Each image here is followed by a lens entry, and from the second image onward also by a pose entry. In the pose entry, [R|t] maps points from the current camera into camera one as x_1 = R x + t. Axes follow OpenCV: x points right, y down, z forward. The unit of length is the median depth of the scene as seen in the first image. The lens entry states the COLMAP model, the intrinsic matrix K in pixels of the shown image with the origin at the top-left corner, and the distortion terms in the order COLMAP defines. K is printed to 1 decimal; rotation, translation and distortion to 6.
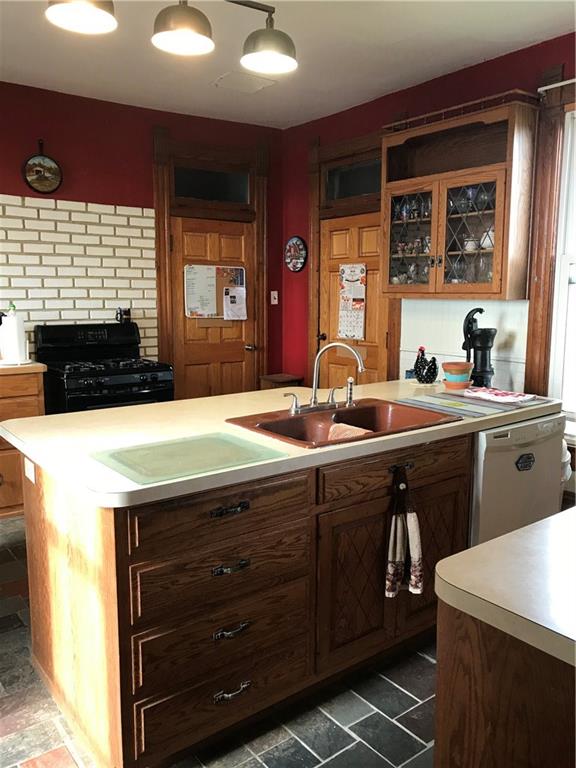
lens RADIAL K [[629.6, 0, 288.5], [0, 629.6, 385.0], [0, 0, 1]] dist [0.017992, -0.000160]
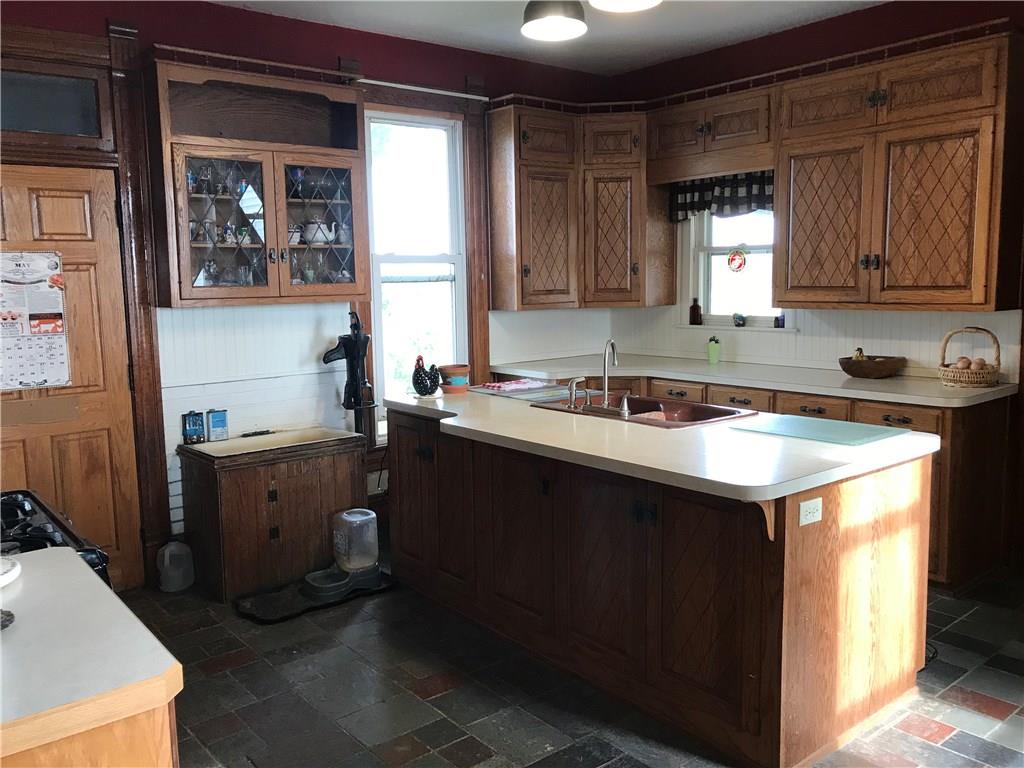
lens RADIAL K [[839.5, 0, 512.1], [0, 839.5, 381.1], [0, 0, 1]] dist [0.017992, -0.000160]
pose [[-0.009061, -0.120366, 0.992688, -0.823391], [0.171645, 0.977807, 0.120129, -0.124461], [-0.985117, 0.171479, 0.011800, 0.754417]]
